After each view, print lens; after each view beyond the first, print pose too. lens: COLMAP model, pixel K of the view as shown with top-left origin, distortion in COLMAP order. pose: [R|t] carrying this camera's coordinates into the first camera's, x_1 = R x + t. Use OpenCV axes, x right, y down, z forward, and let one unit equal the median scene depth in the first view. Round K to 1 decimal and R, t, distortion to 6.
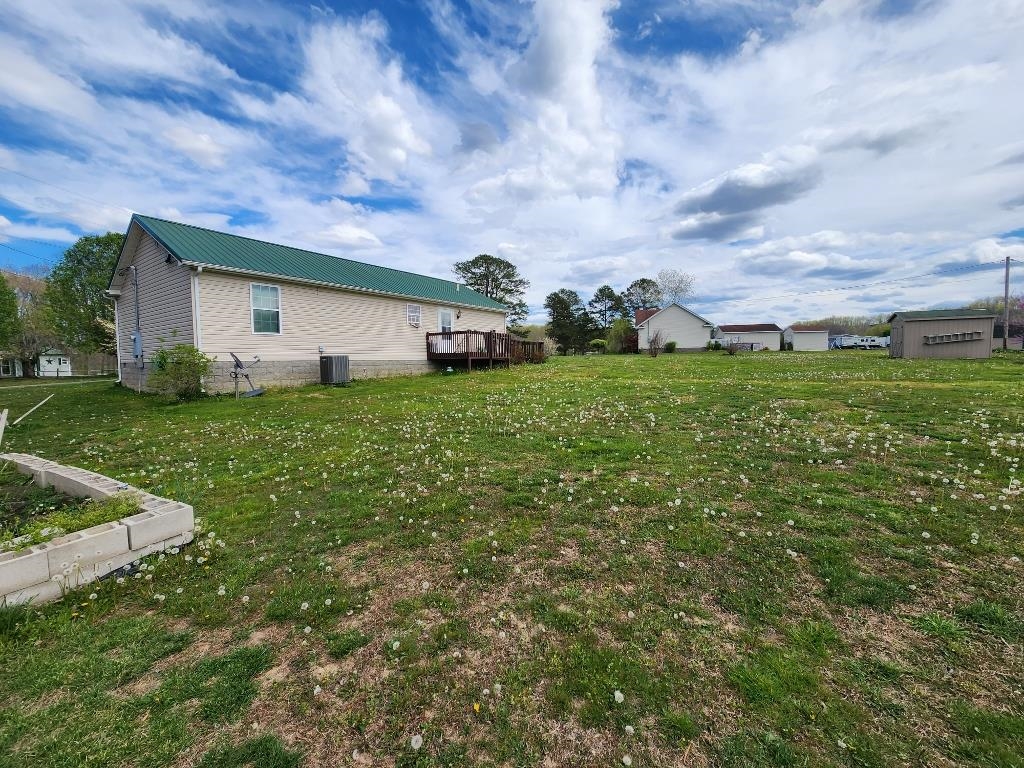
lens RADIAL K [[416.9, 0, 513.3], [0, 416.9, 375.0], [0, 0, 1]] dist [-0.001081, -0.000143]
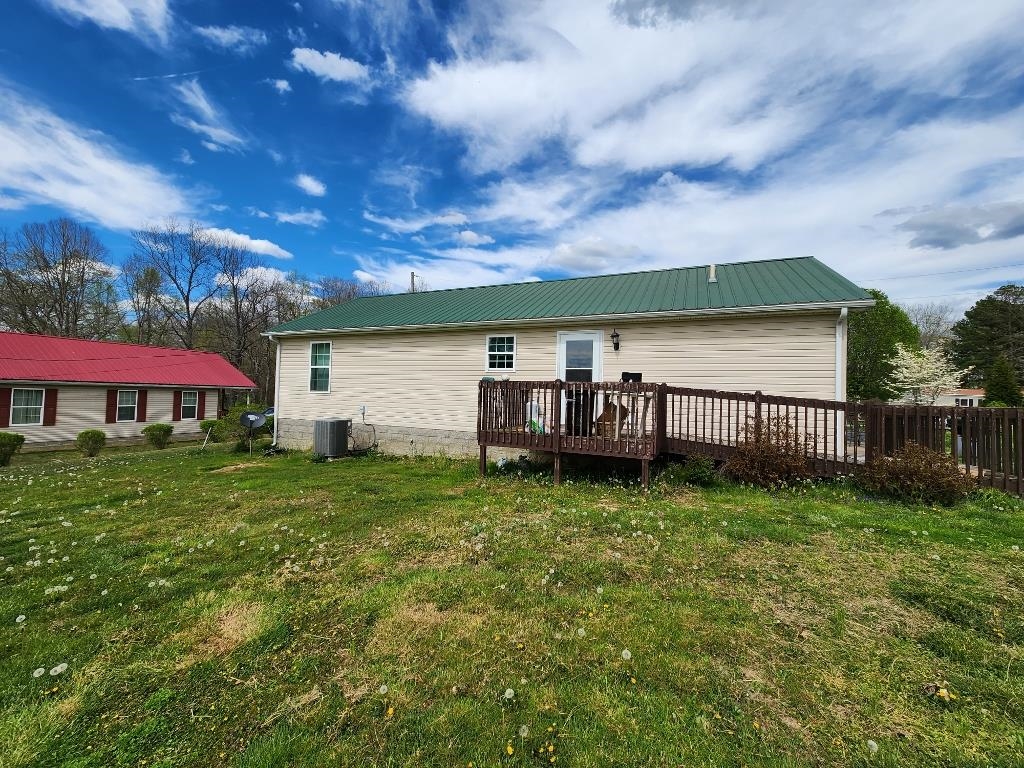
lens RADIAL K [[416.9, 0, 513.3], [0, 416.9, 375.0], [0, 0, 1]] dist [-0.001081, -0.000143]
pose [[0.184640, -0.036976, -0.982110, 0.327073], [-0.069318, 0.996313, -0.050543, -0.090519], [0.980359, 0.077410, 0.181396, 0.947567]]
